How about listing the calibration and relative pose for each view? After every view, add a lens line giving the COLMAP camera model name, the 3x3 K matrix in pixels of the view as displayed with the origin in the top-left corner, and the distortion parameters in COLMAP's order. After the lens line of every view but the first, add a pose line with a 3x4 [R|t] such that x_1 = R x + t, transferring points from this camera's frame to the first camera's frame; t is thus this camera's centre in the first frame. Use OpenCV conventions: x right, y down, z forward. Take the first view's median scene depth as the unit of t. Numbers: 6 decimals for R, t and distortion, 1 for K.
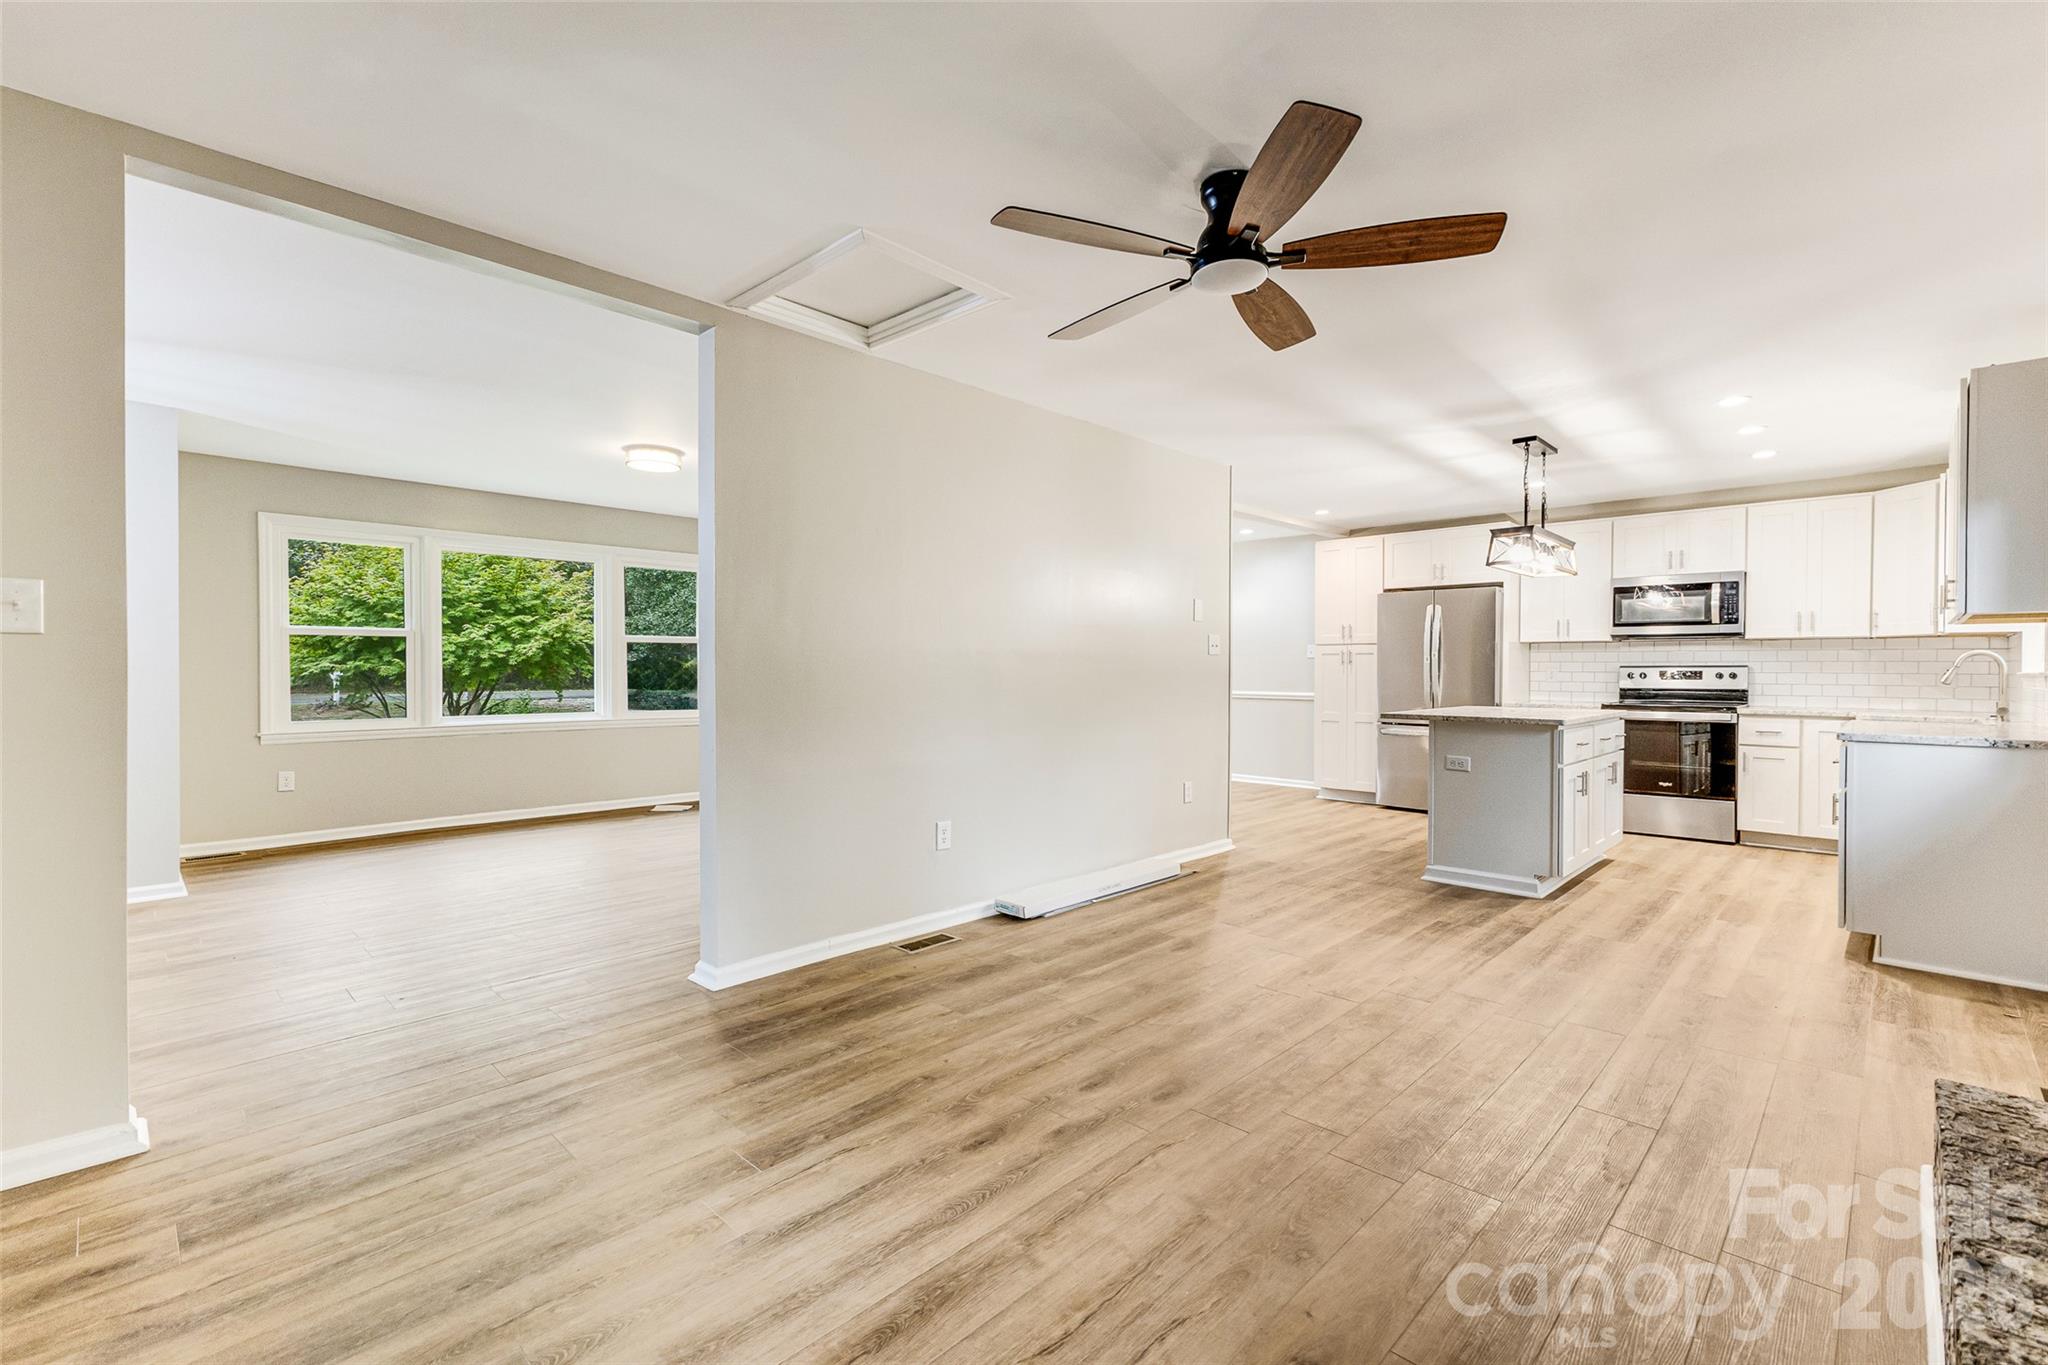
lens RADIAL K [[884.4, 0, 1023.4], [0, 884.4, 675.6], [0, 0, 1]] dist [0.007712, -0.002377]
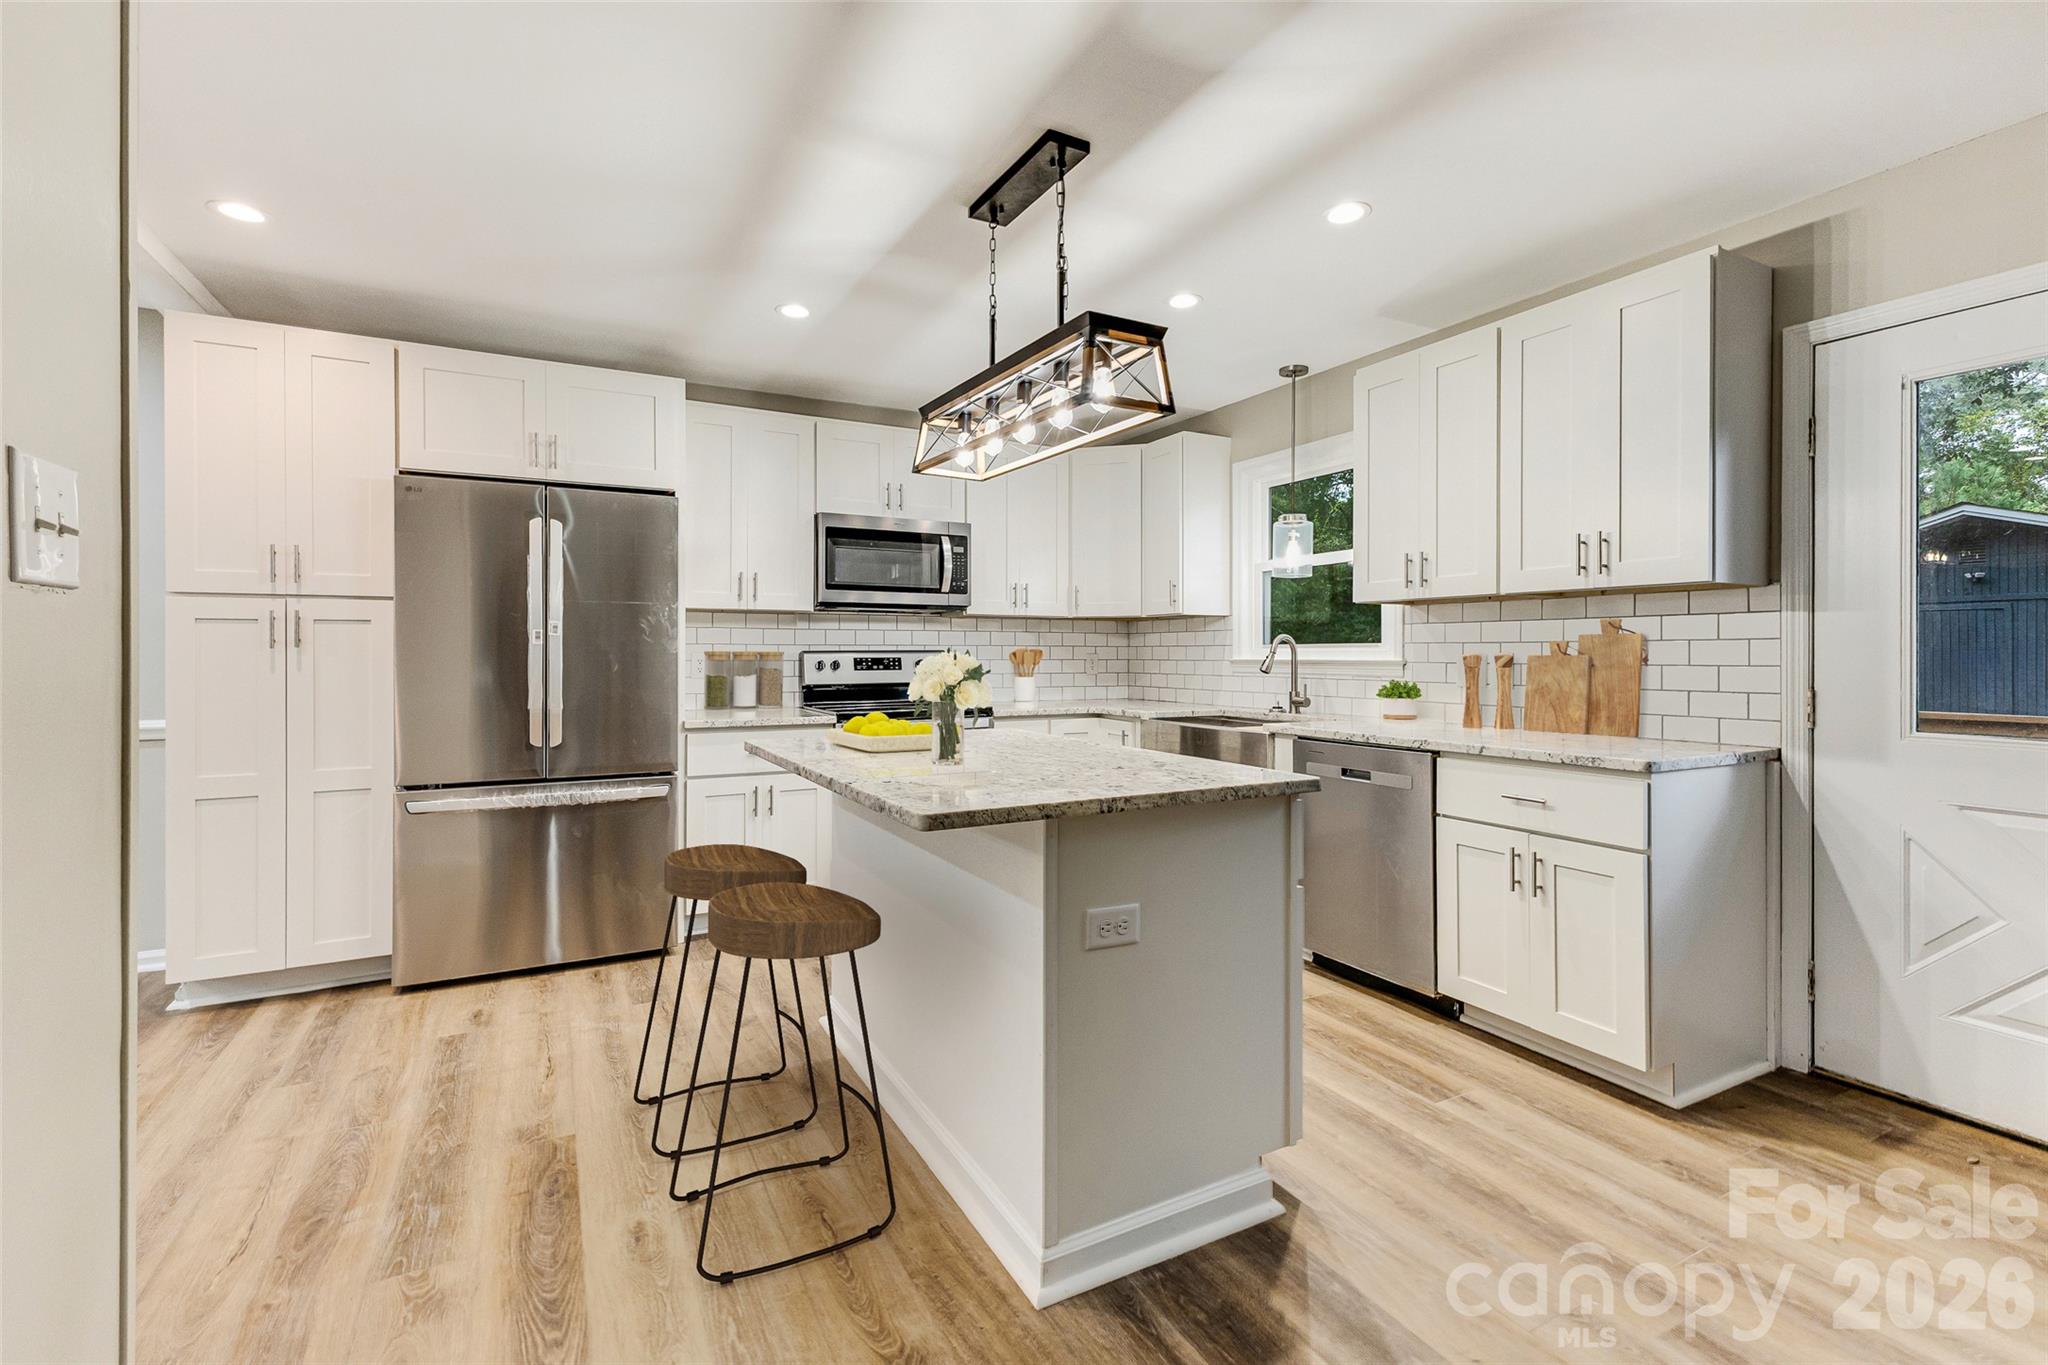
lens RADIAL K [[884.4, 0, 1020.6], [0, 884.4, 659.3], [0, 0, 1]] dist [0.007712, -0.002377]
pose [[0.287912, -0.010264, 0.957602, 0.106693], [0.008379, 0.999931, 0.008199, -0.009586], [-0.957620, 0.005664, 0.287978, 0.732473]]
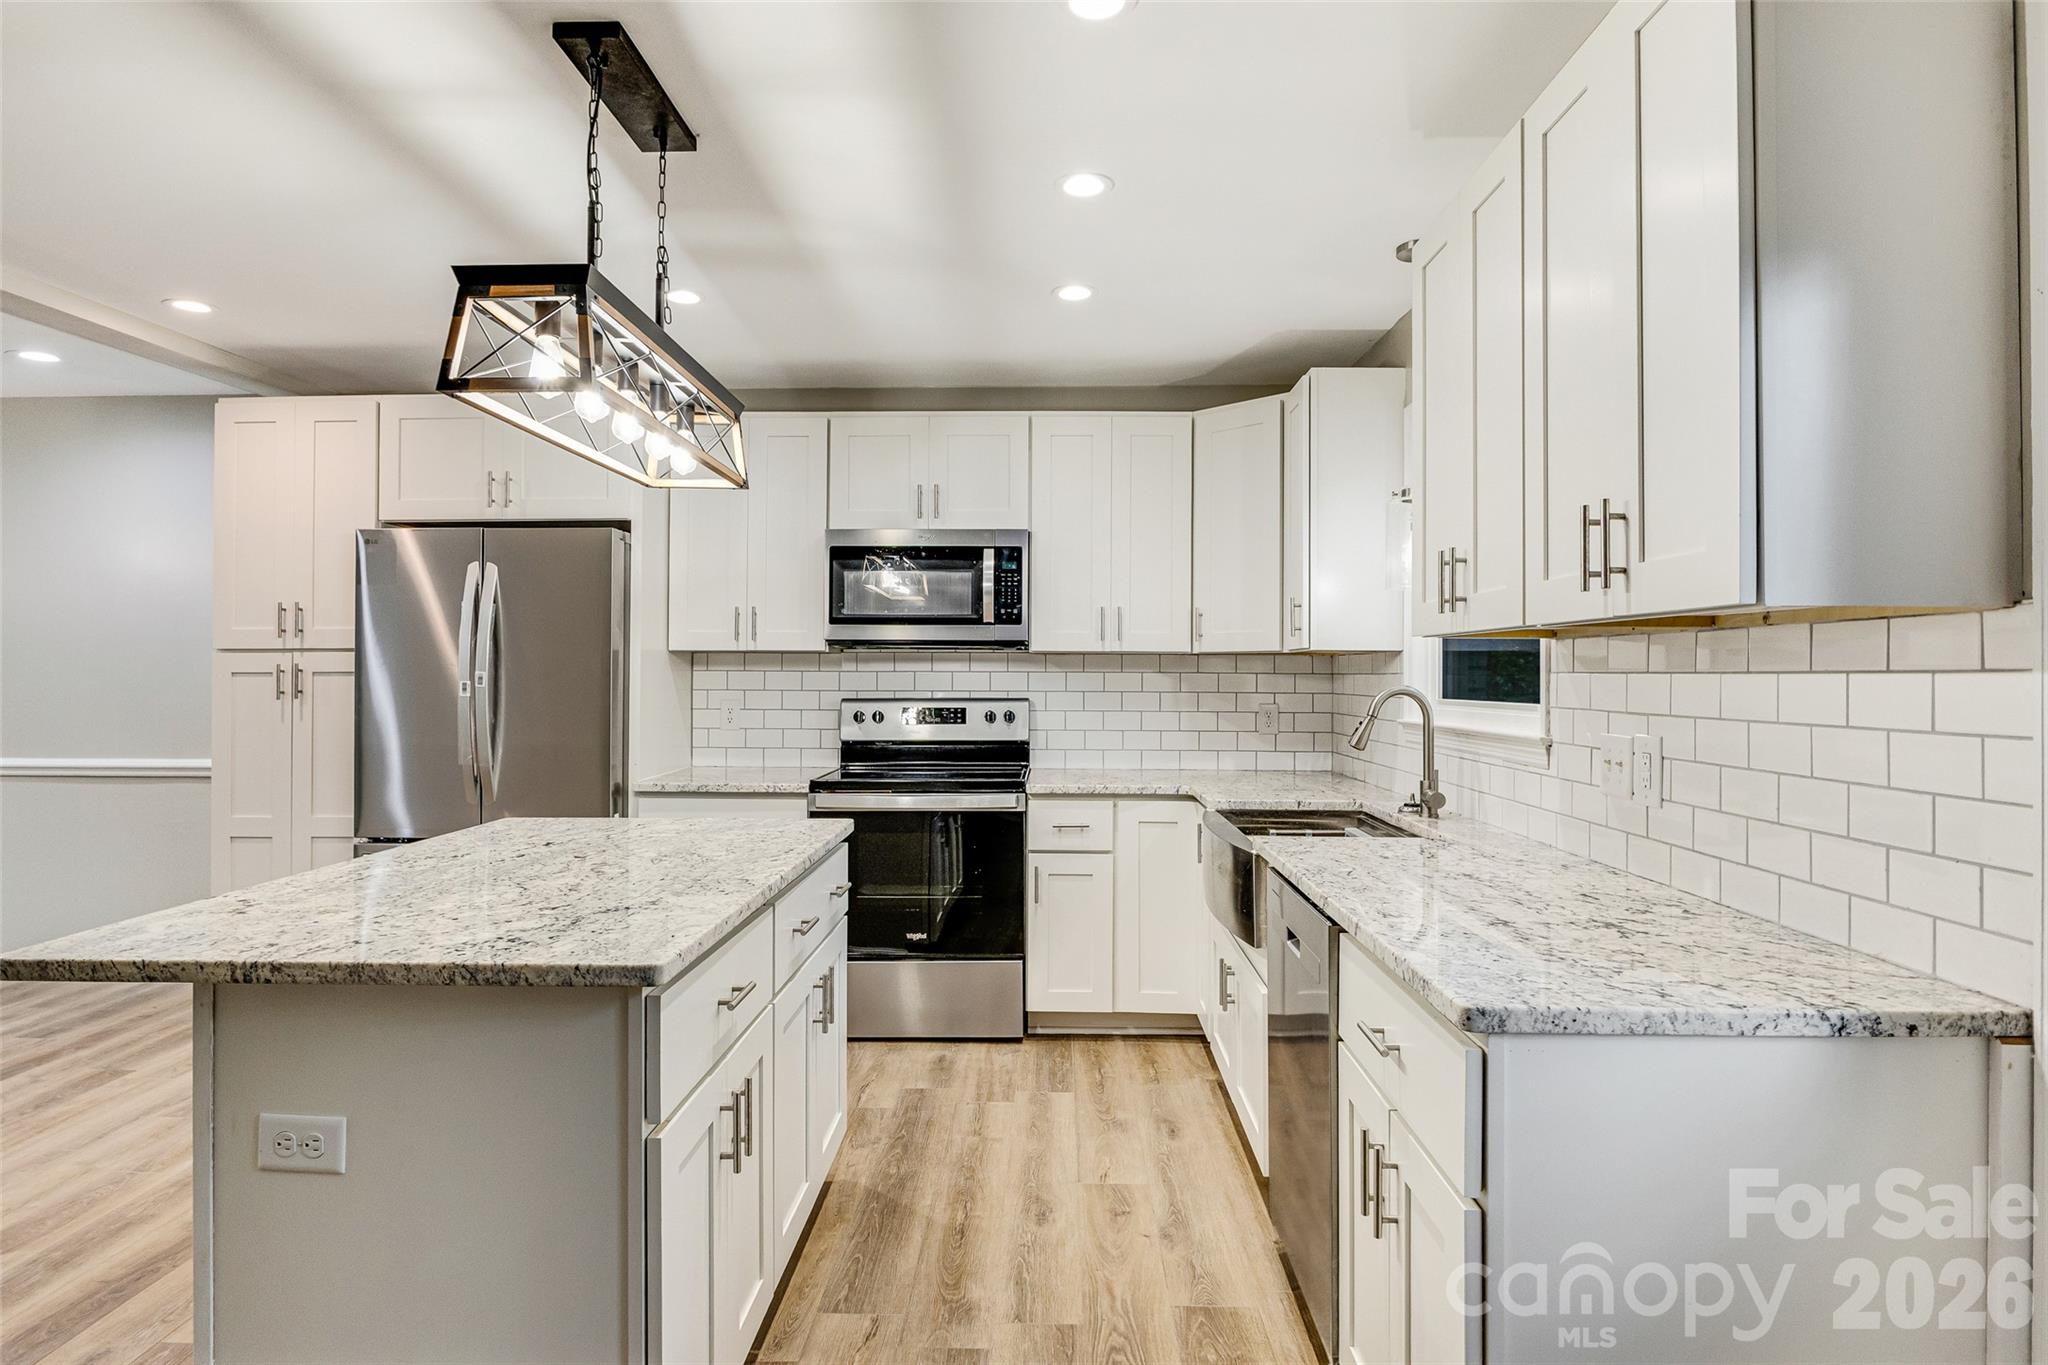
lens RADIAL K [[1103.3, 0, 1021.6], [0, 1103.3, 672.7], [0, 0, 1]] dist [-0.000435, 0.000083]
pose [[0.731606, -0.001800, 0.681725, 0.334981], [0.006129, 0.999973, -0.003937, -0.025605], [-0.681700, 0.007059, 0.731598, 0.493071]]
